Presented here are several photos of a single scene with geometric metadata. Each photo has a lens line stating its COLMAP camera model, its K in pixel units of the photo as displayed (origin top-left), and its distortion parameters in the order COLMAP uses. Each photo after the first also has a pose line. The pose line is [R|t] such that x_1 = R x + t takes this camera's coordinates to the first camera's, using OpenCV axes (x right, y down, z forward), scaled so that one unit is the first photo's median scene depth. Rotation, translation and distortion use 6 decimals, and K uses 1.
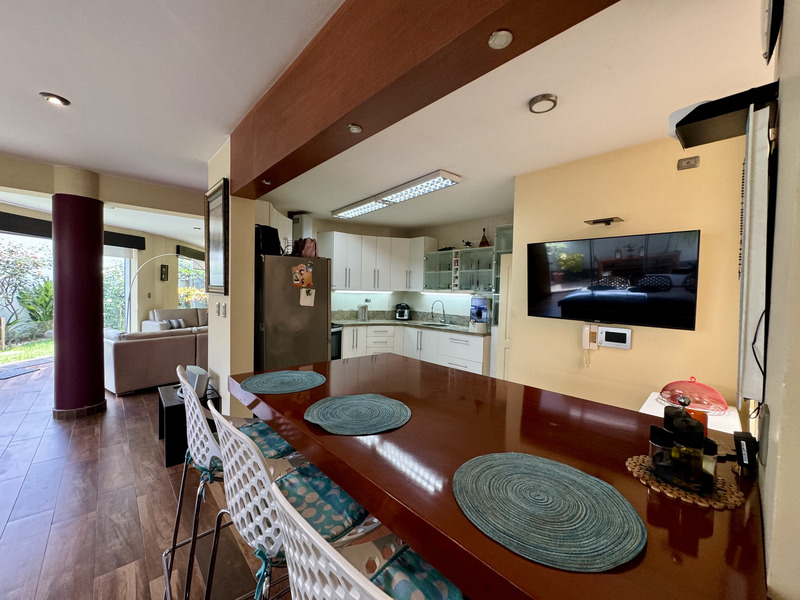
lens RADIAL K [[322.1, 0, 395.4], [0, 322.1, 301.8], [0, 0, 1]] dist [0.001714, -0.000244]
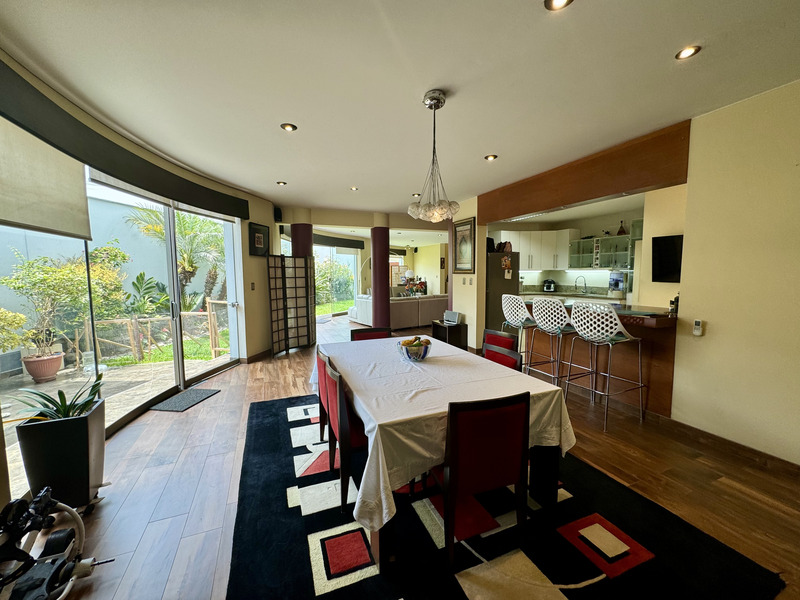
lens RADIAL K [[322.1, 0, 397.7], [0, 322.1, 299.6], [0, 0, 1]] dist [0.001714, -0.000244]
pose [[0.942136, -0.001325, -0.335228, -0.152774], [0.017020, 0.998892, 0.043885, 0.024226], [0.334798, -0.047051, 0.941115, -0.589971]]
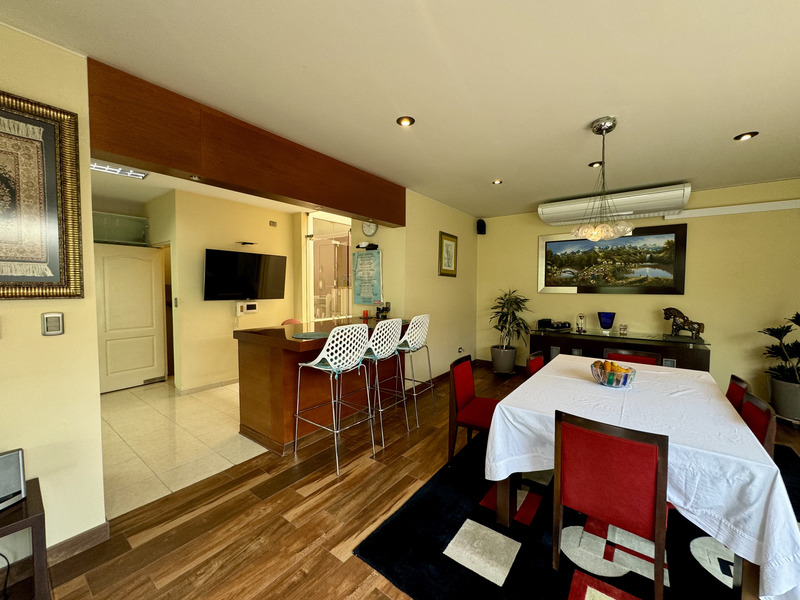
lens RADIAL K [[322.1, 0, 397.5], [0, 322.1, 296.2], [0, 0, 1]] dist [0.001714, -0.000244]
pose [[-0.167026, -0.059509, 0.984155, -0.660935], [0.028708, 0.997460, 0.065186, -0.025284], [-0.985534, 0.039141, -0.164893, 0.245931]]
